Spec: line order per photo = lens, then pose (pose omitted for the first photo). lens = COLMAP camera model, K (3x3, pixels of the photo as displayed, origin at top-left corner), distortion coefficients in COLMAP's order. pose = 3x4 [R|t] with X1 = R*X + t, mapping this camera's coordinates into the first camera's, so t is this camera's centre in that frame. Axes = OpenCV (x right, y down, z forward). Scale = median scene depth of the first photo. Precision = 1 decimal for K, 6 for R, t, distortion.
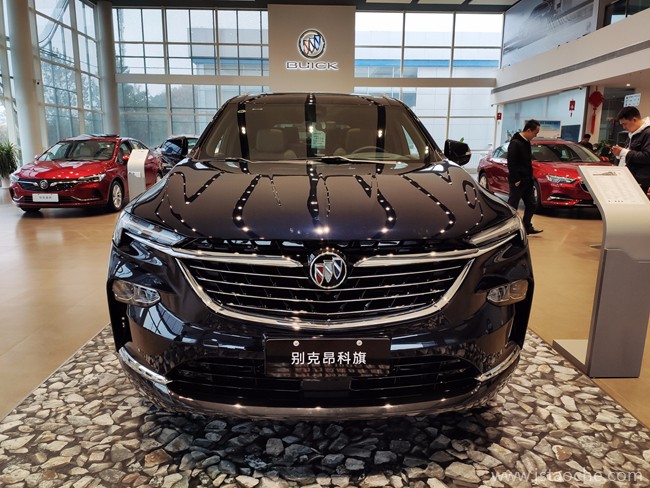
lens RADIAL K [[486.8, 0, 327.2], [0, 486.8, 244.2], [0, 0, 1]] dist [0.041650, -0.055392]
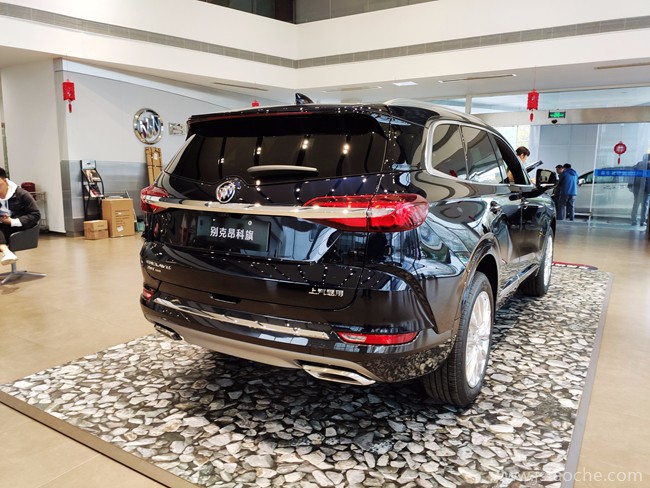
lens RADIAL K [[486.8, 0, 323.4], [0, 486.8, 243.1], [0, 0, 1]] dist [0.041650, -0.055392]
pose [[-0.829930, -0.099898, 0.548850, -0.975878], [0.097500, 0.942720, 0.319019, -0.409494], [-0.549281, 0.318276, -0.772652, 1.877338]]
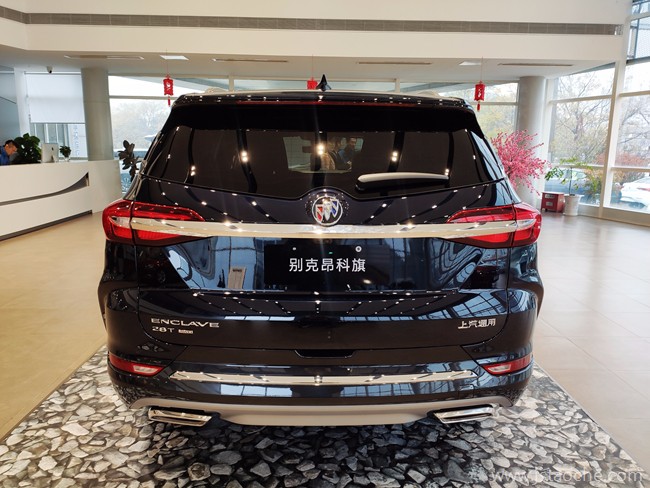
lens RADIAL K [[486.8, 0, 324.6], [0, 486.8, 244.1], [0, 0, 1]] dist [0.041650, -0.055392]
pose [[-0.999711, -0.020643, 0.012326, -0.275965], [-0.014320, 0.923050, 0.384414, -0.438641], [-0.019313, 0.384126, -0.923079, 1.867102]]
